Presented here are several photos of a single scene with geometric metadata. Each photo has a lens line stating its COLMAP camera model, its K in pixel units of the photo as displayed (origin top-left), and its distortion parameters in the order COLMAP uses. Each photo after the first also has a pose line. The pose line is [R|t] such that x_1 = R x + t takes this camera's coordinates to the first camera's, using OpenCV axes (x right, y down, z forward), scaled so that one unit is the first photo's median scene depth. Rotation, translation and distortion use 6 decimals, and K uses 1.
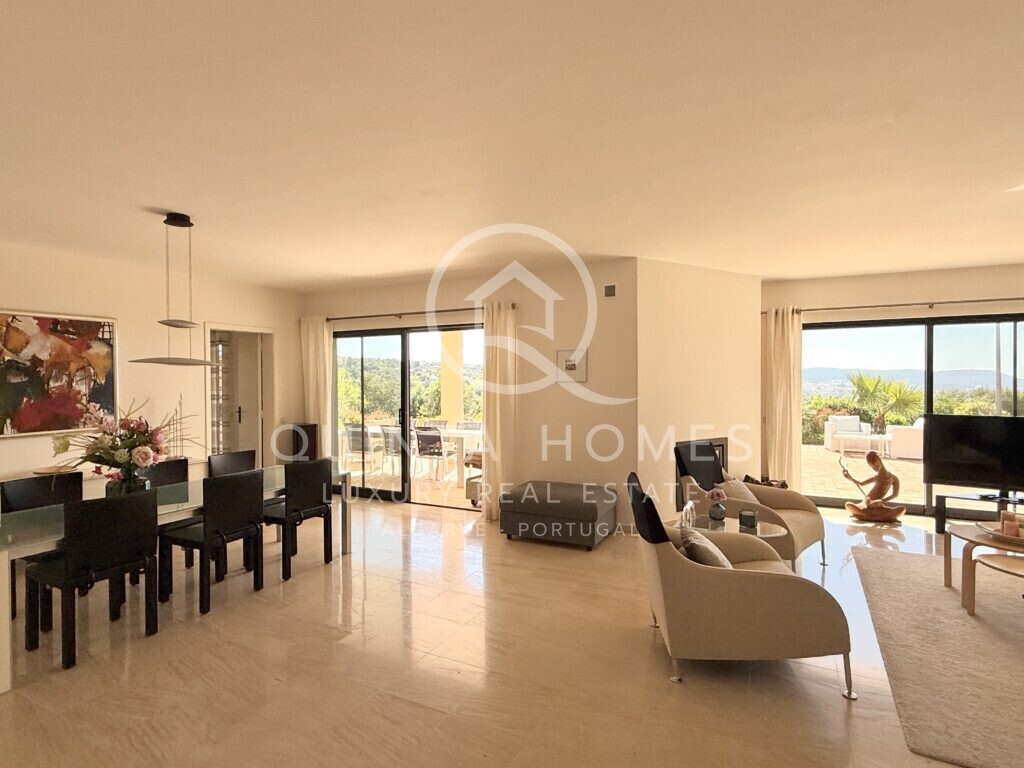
lens RADIAL K [[535.7, 0, 511.9], [0, 535.7, 382.9], [0, 0, 1]] dist [-0.001862, -0.000642]
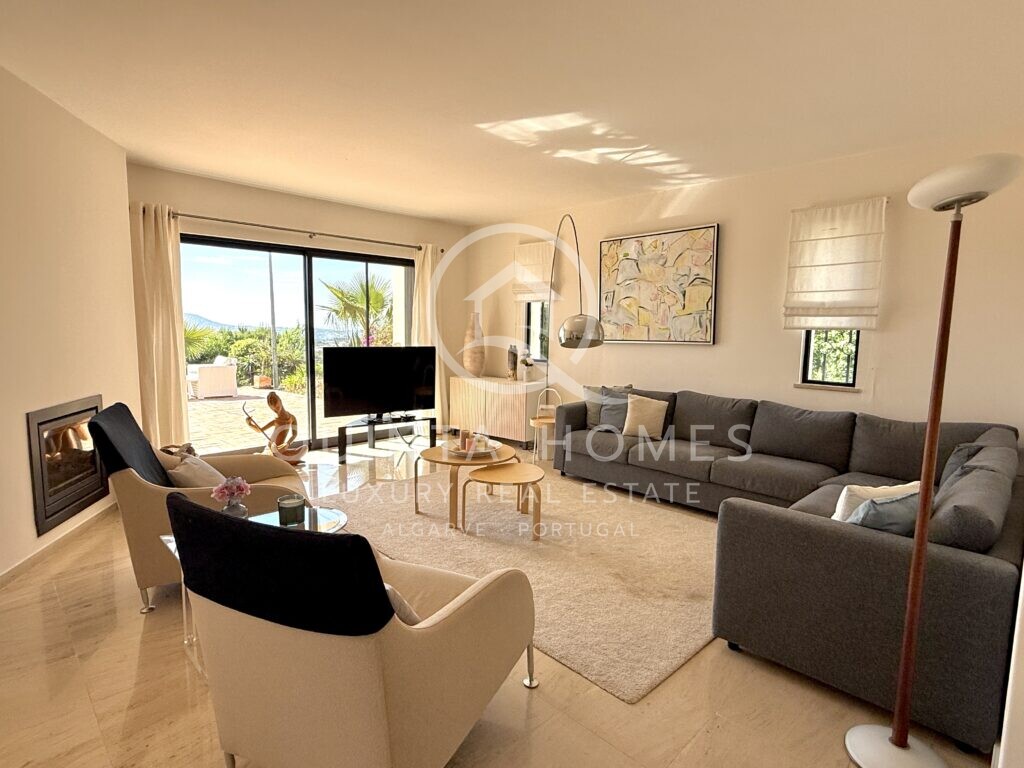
lens RADIAL K [[535.7, 0, 511.8], [0, 535.7, 385.9], [0, 0, 1]] dist [-0.001862, -0.000642]
pose [[0.317002, -0.099481, 0.943193, -0.043331], [-0.008481, 0.994147, 0.107706, 0.018575], [-0.948387, -0.042142, 0.314303, 0.340153]]
